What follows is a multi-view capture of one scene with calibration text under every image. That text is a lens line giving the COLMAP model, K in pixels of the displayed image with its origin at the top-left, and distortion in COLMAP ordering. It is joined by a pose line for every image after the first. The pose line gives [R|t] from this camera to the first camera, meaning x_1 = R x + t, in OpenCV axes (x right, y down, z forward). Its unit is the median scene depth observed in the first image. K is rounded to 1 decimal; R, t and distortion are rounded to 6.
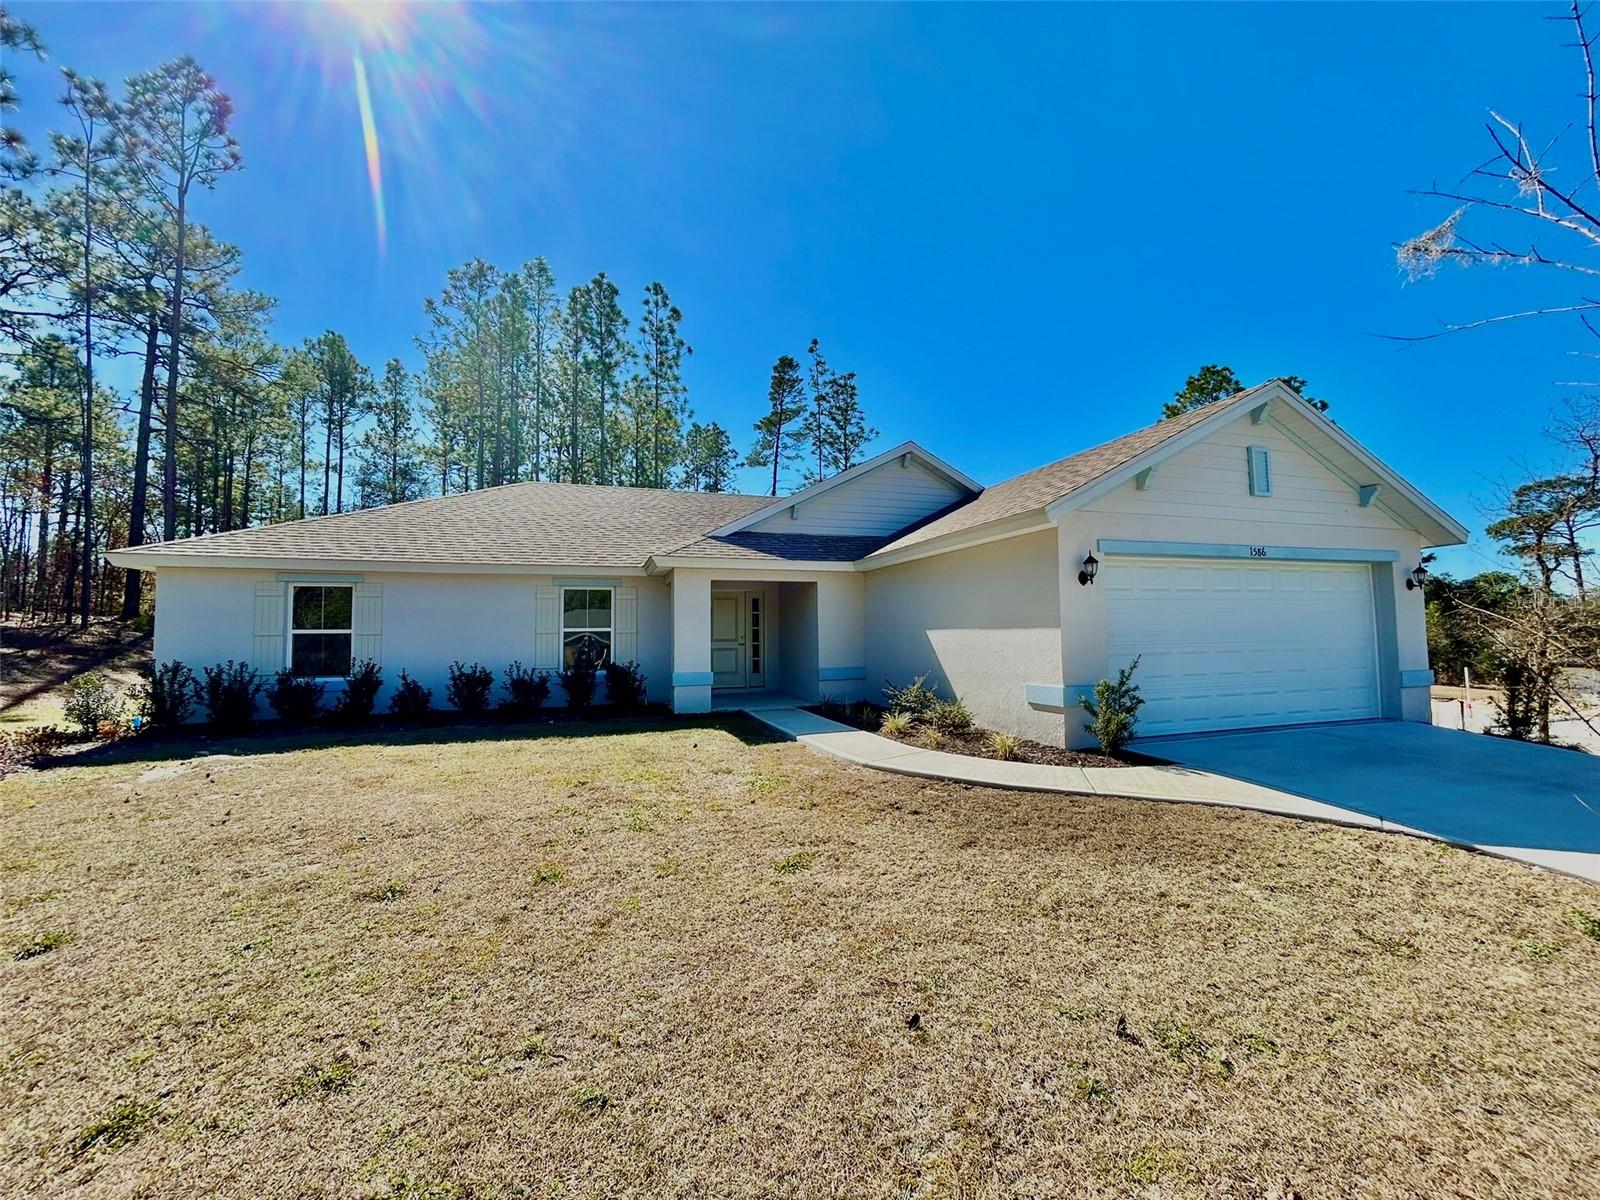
lens RADIAL K [[643.7, 0, 795.6], [0, 643.7, 601.1], [0, 0, 1]] dist [-0.000895, -0.000123]
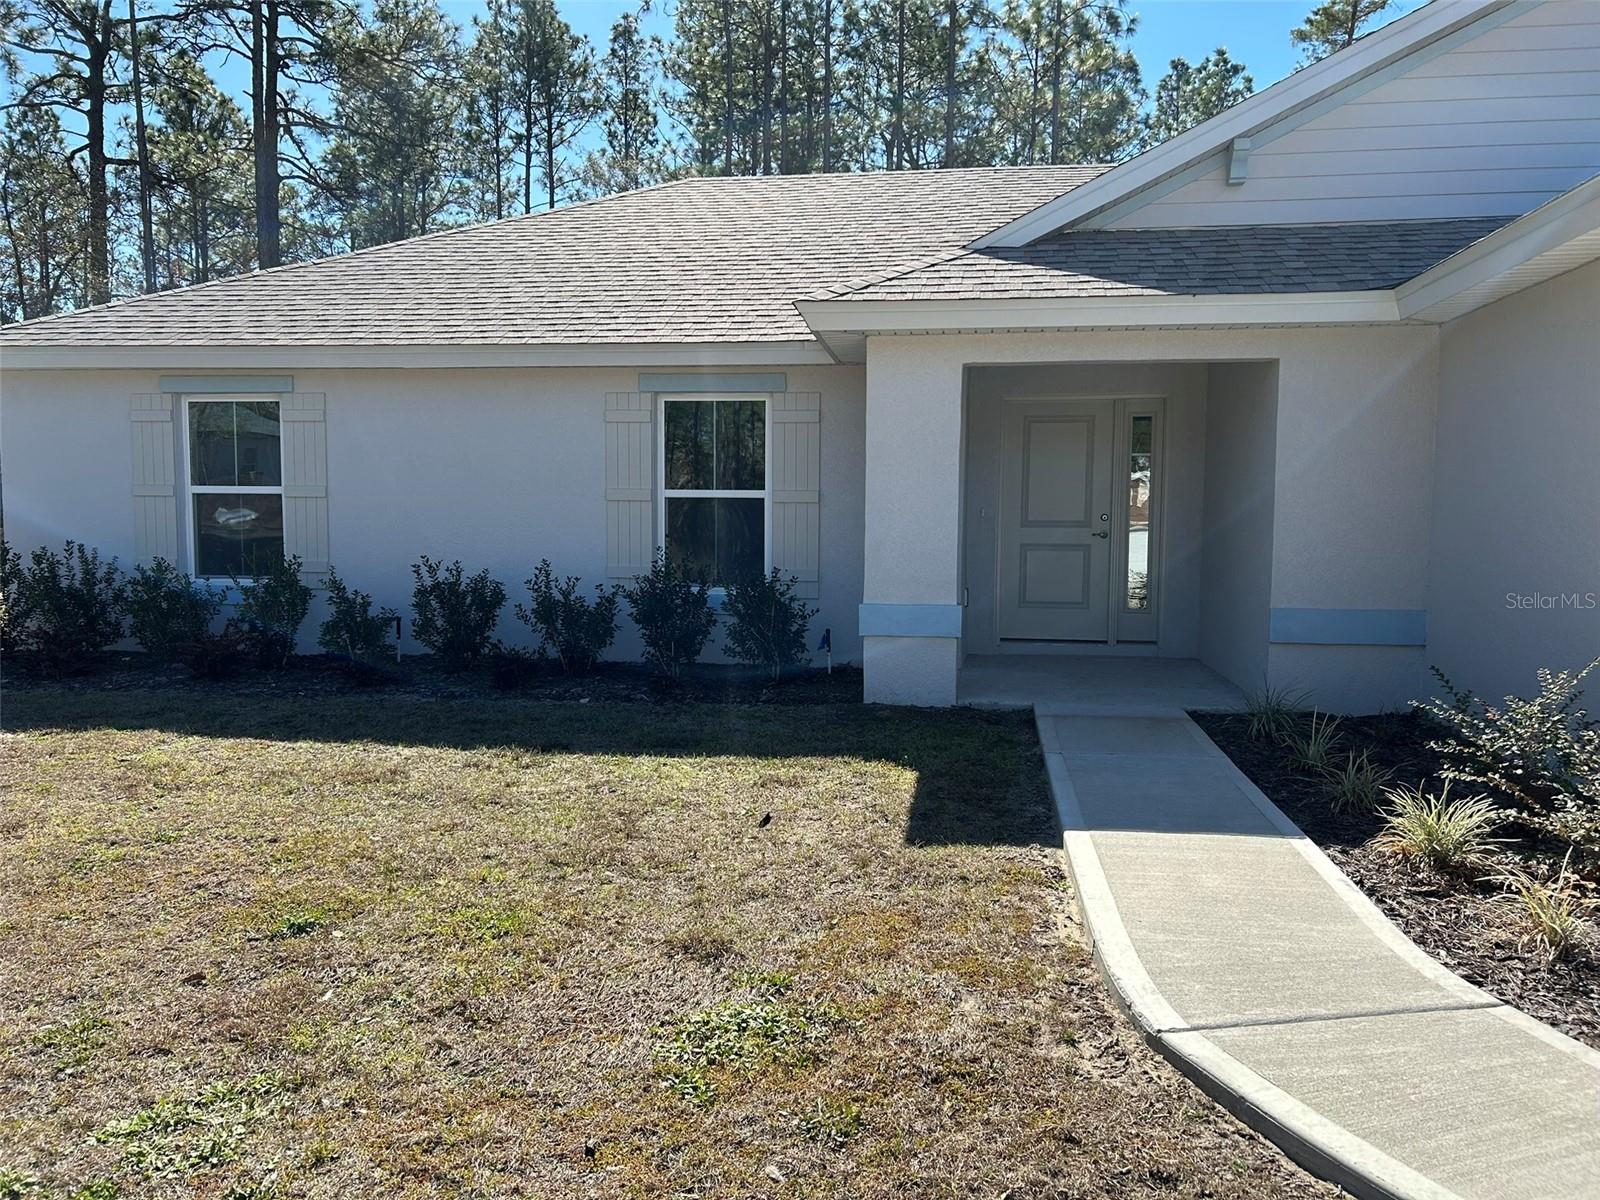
lens RADIAL K [[1210.0, 0, 800.0], [0, 1210.0, 600.0], [0, 0, 1]] dist [0.002837, -0.000933]
pose [[0.892361, 0.050922, -0.448441, 0.103364], [0.006719, 0.992006, 0.126015, 0.014421], [0.451273, -0.115464, 0.884885, 0.301831]]
